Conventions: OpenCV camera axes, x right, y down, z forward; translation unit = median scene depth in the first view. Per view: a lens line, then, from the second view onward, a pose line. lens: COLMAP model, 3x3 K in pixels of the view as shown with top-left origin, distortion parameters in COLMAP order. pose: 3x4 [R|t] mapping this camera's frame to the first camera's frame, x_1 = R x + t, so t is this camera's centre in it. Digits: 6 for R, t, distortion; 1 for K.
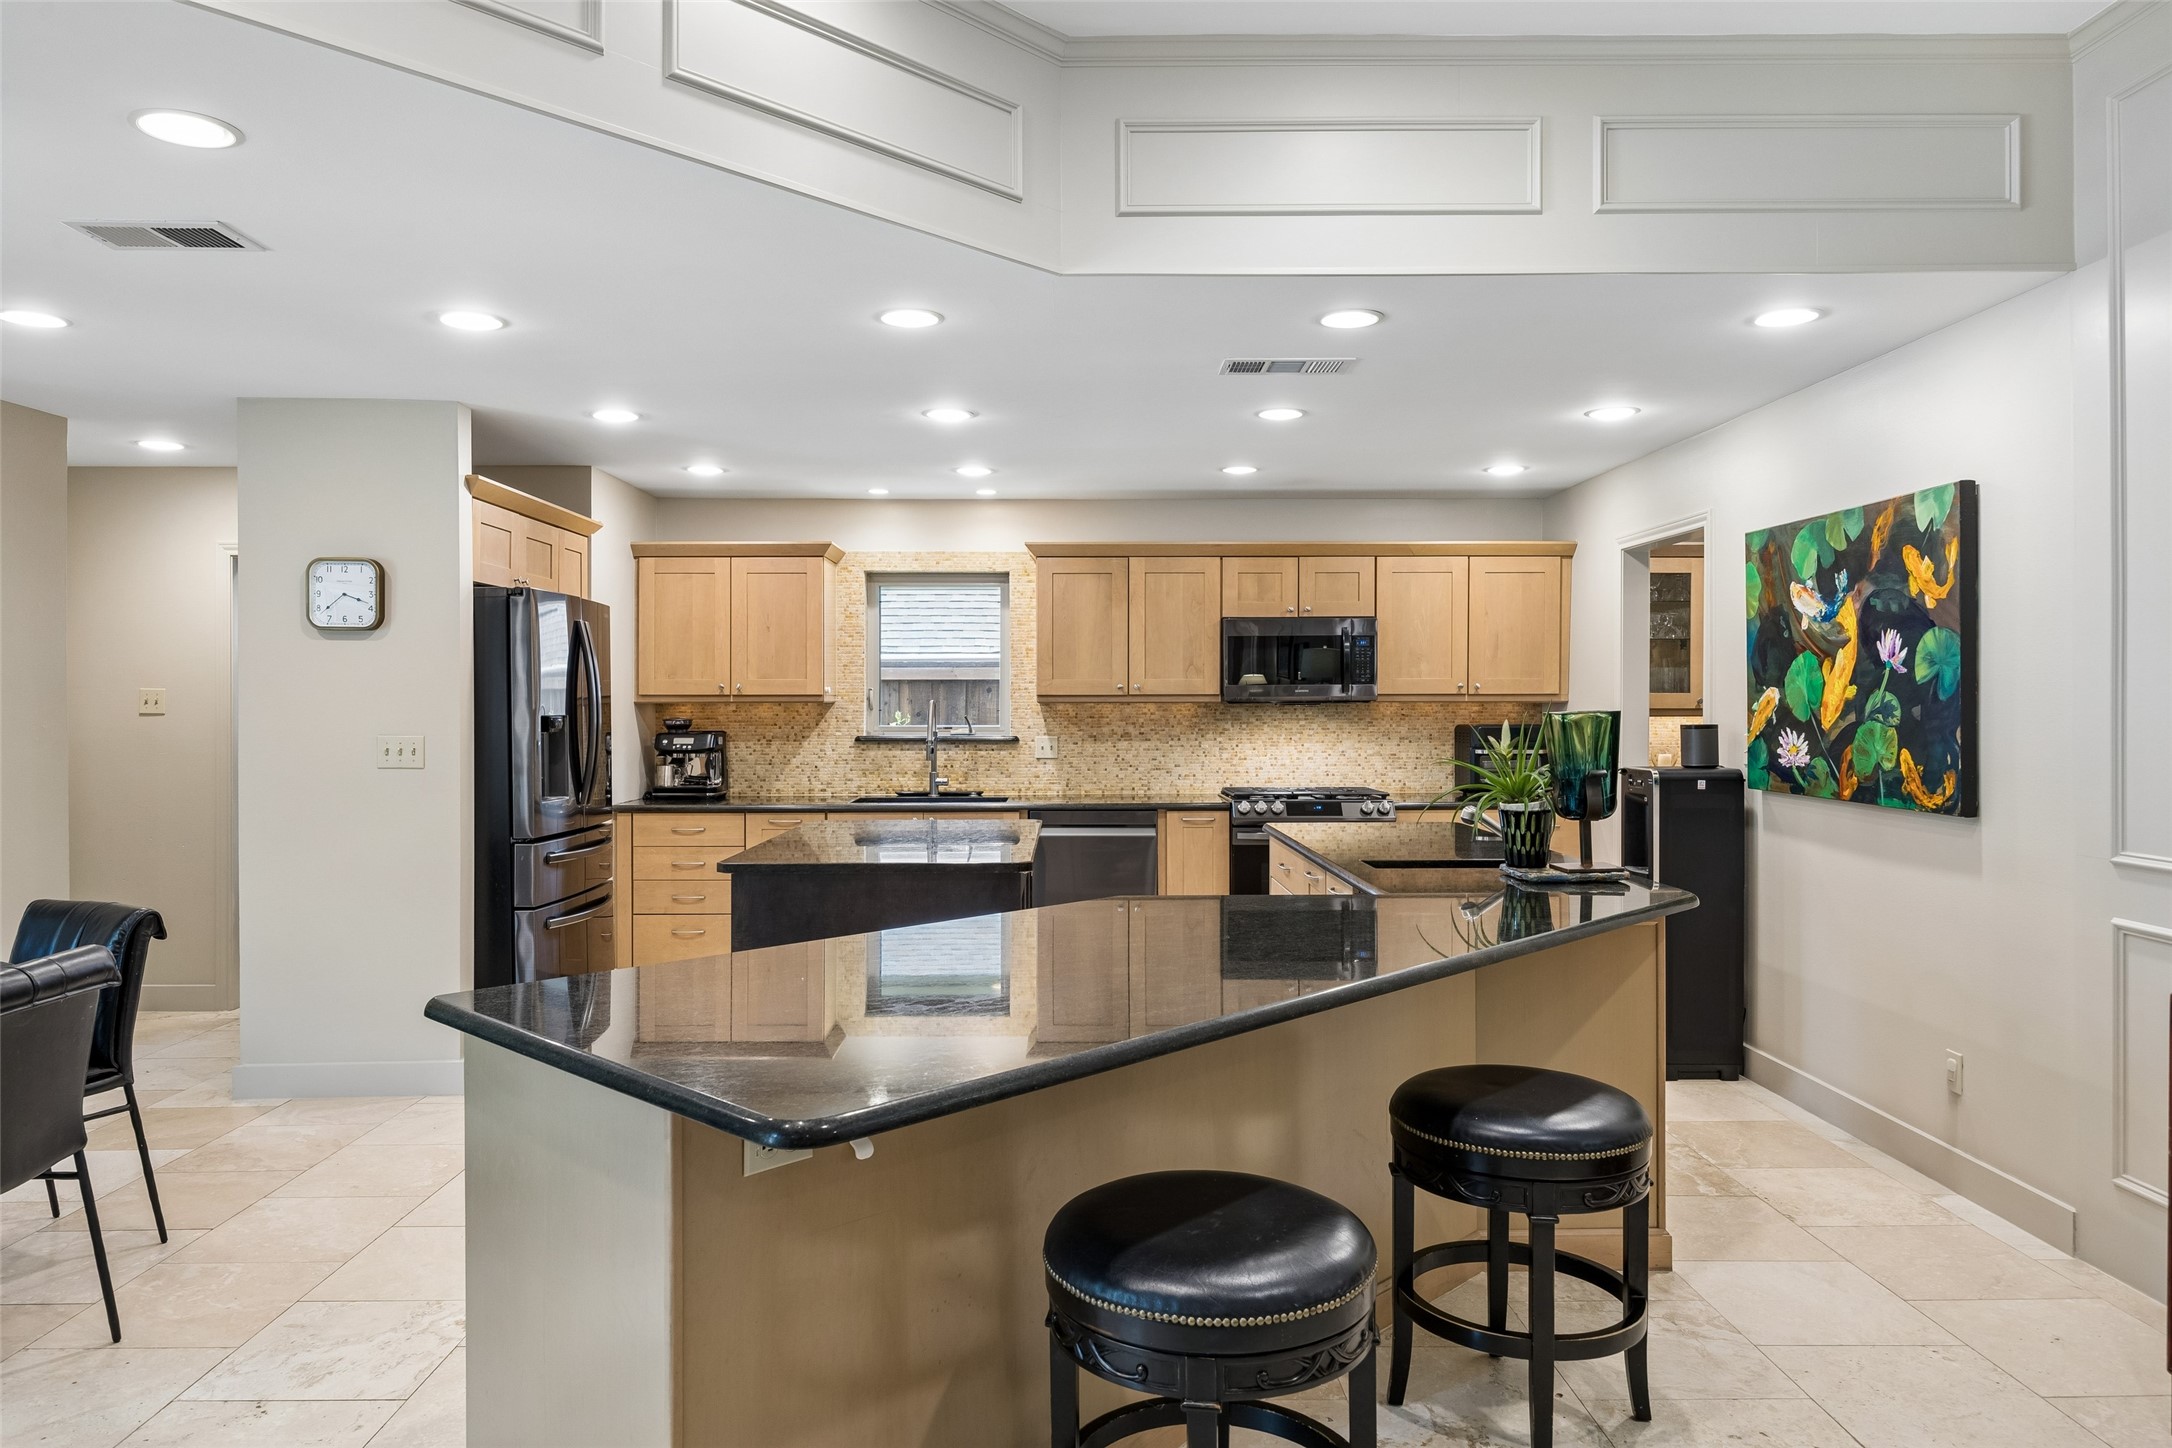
lens RADIAL K [[1421.5, 0, 1056.9], [0, 1421.5, 717.9], [0, 0, 1]] dist [-0.006679, -0.002191]
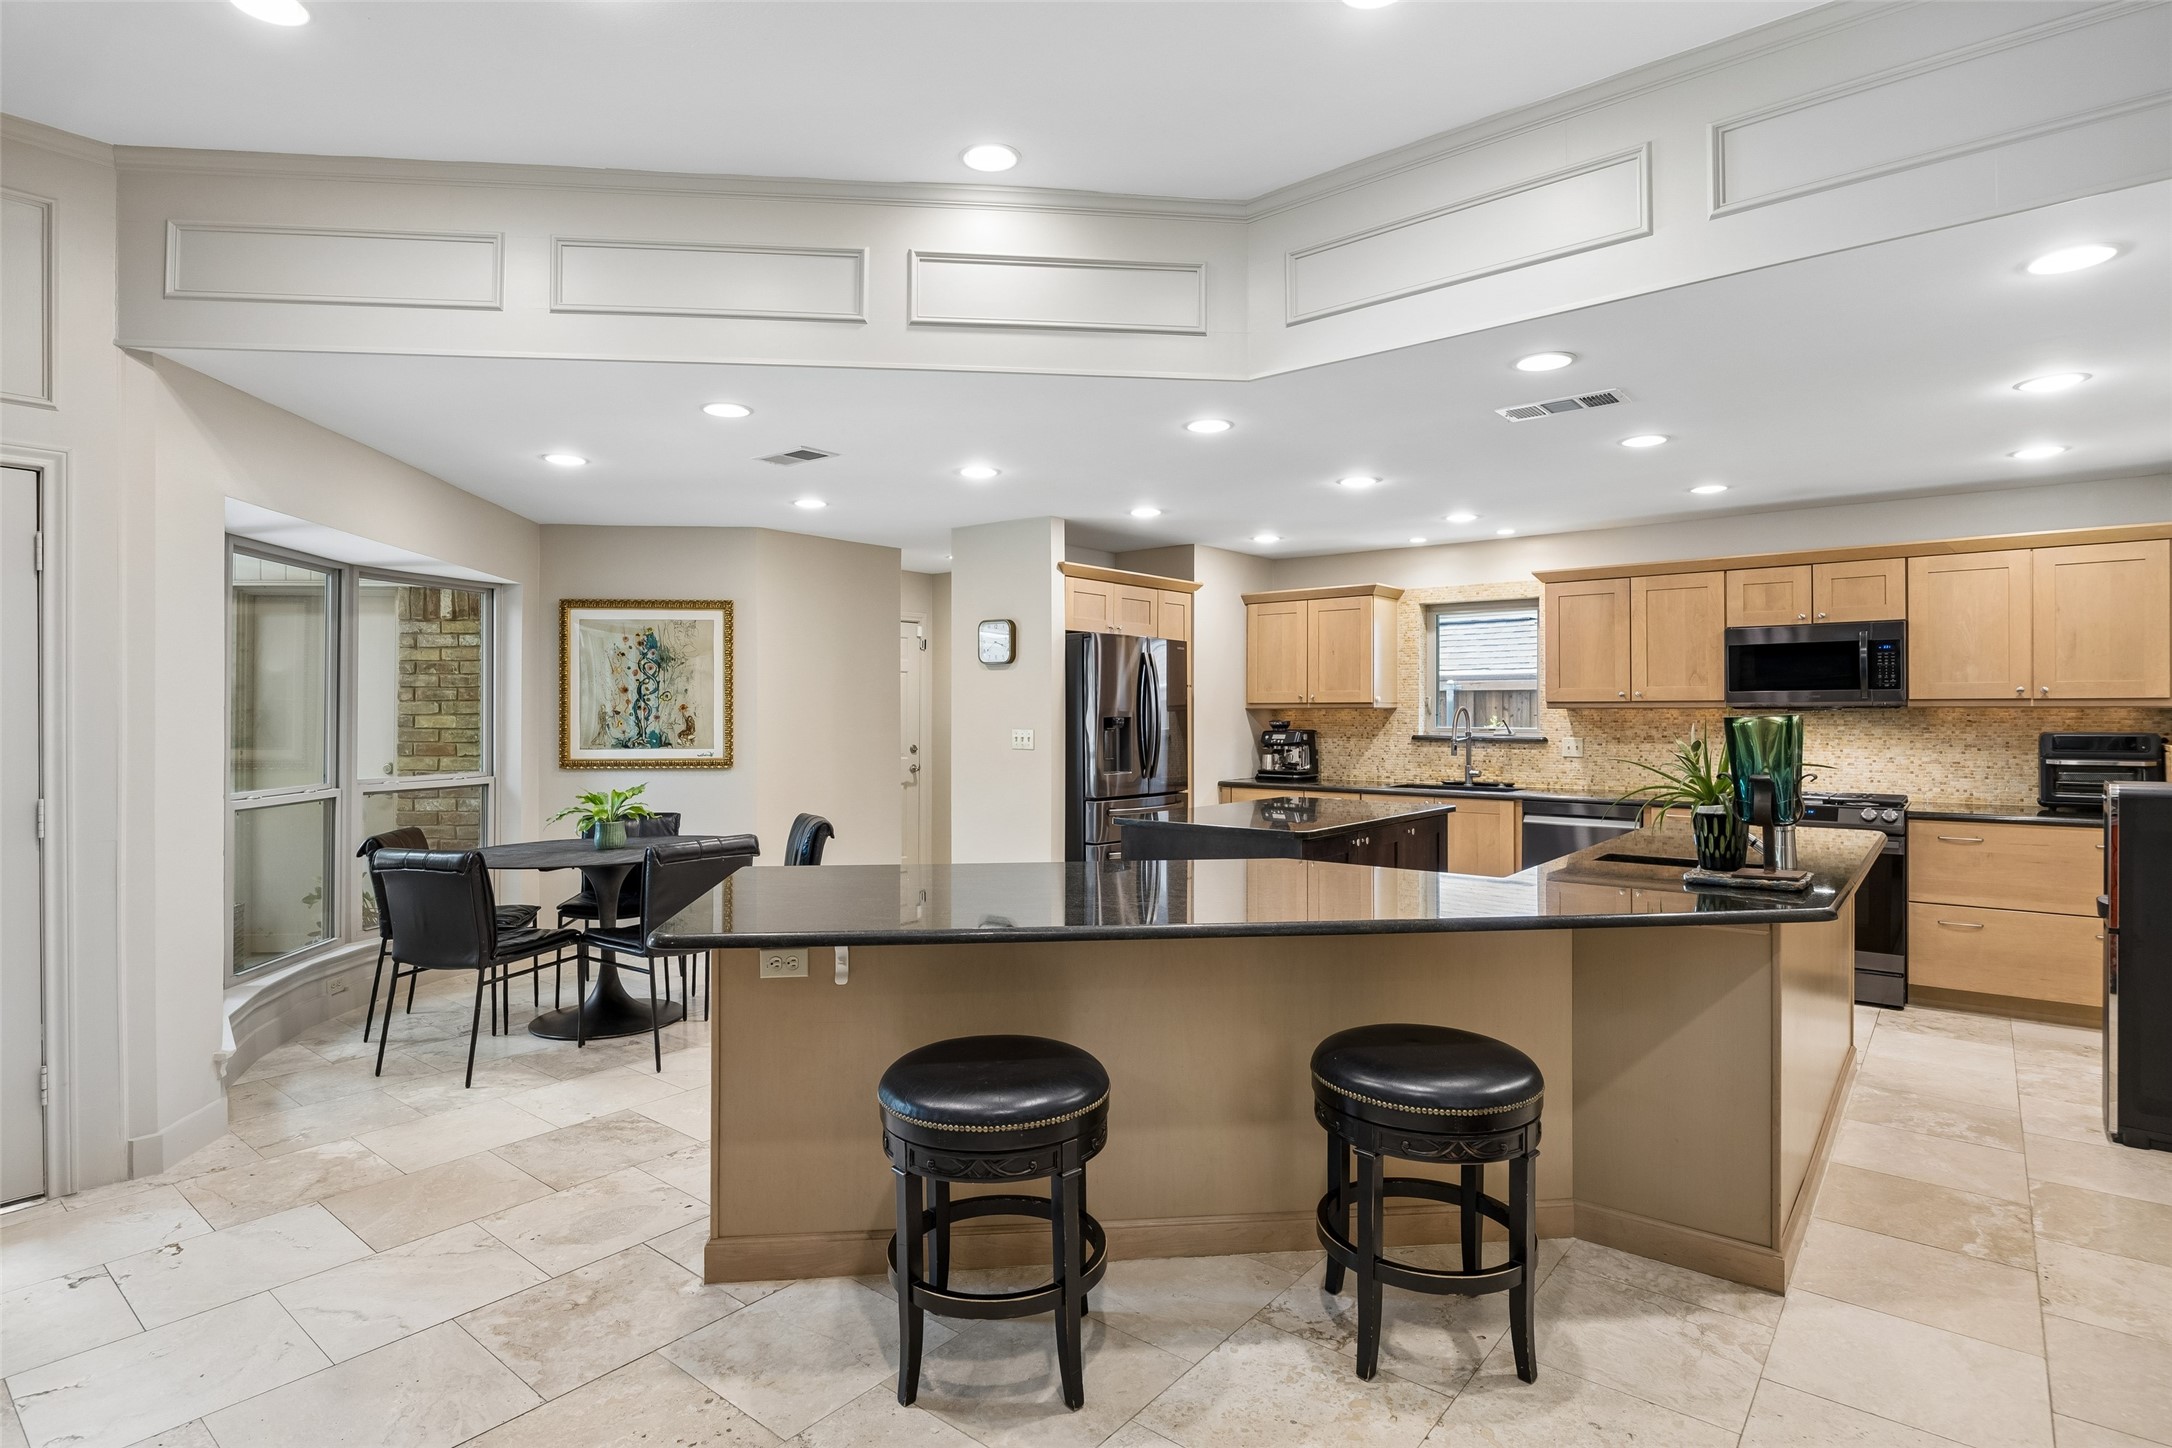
lens RADIAL K [[1101.0, 0, 1058.1], [0, 1101.0, 712.5], [0, 0, 1]] dist [-0.017238, -0.000001]
pose [[0.764408, 0.001629, -0.644731, 0.255746], [-0.006924, 0.999960, -0.005681, 0.000409], [0.644696, 0.008807, 0.764389, 0.056128]]
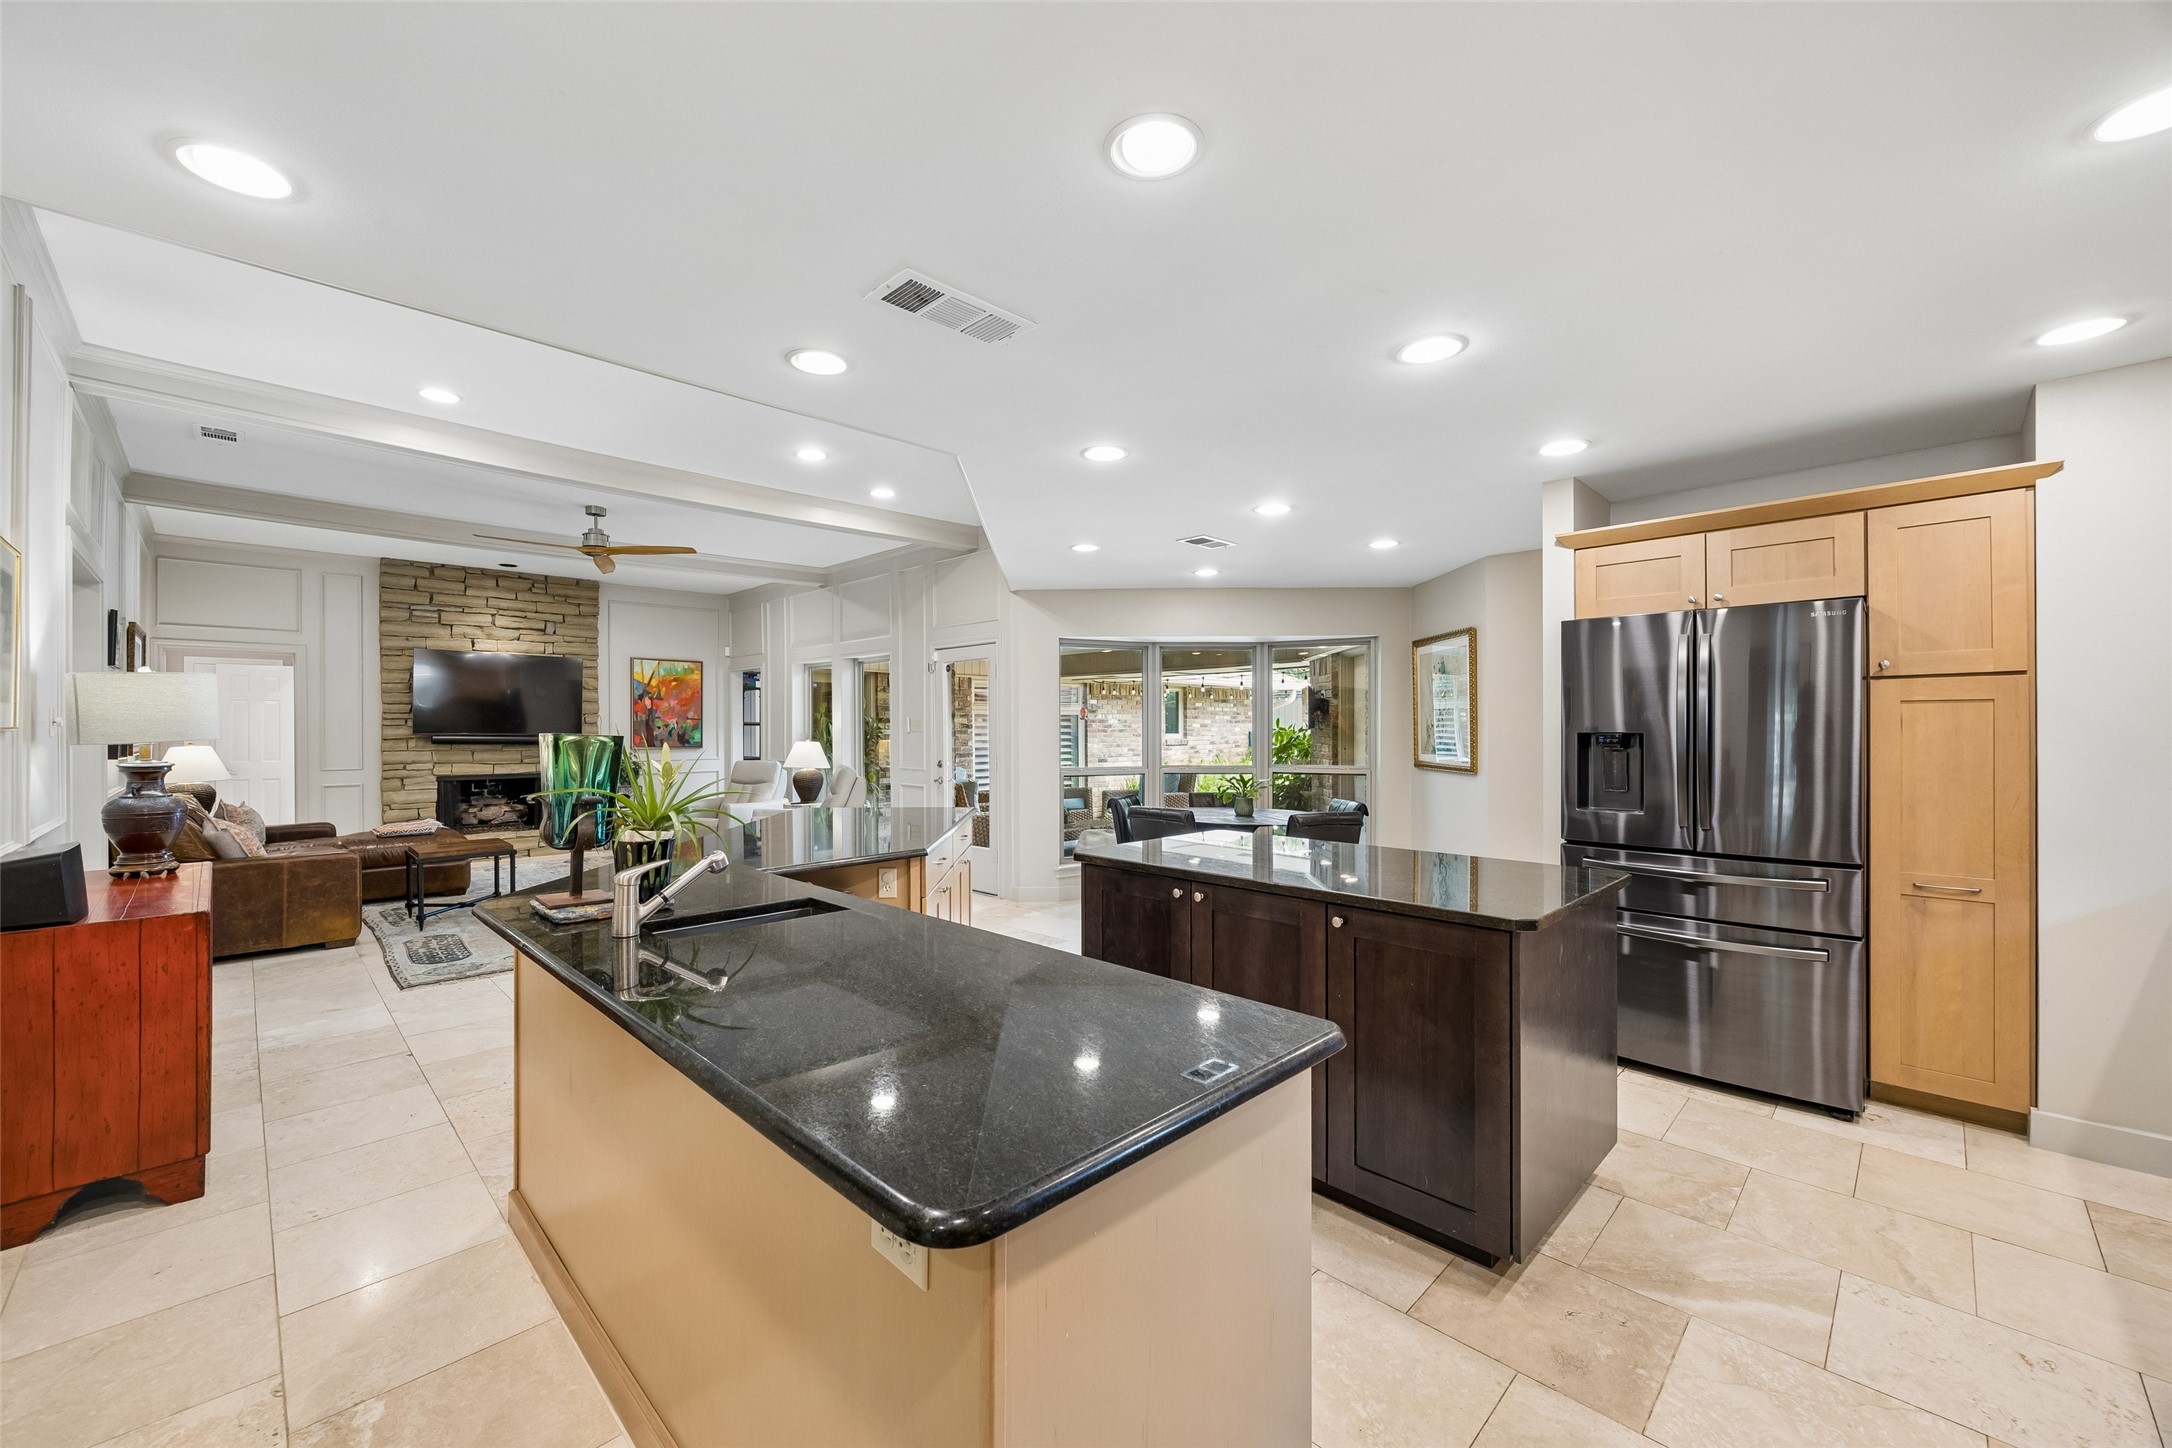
lens RADIAL K [[851.3, 0, 1079.5], [0, 851.3, 729.8], [0, 0, 1]] dist [0.000251, 0.000078]
pose [[-0.710303, 0.007808, -0.703853, 0.282213], [-0.002228, 0.999909, 0.013340, -0.008699], [0.703892, 0.011044, -0.710221, 0.868291]]
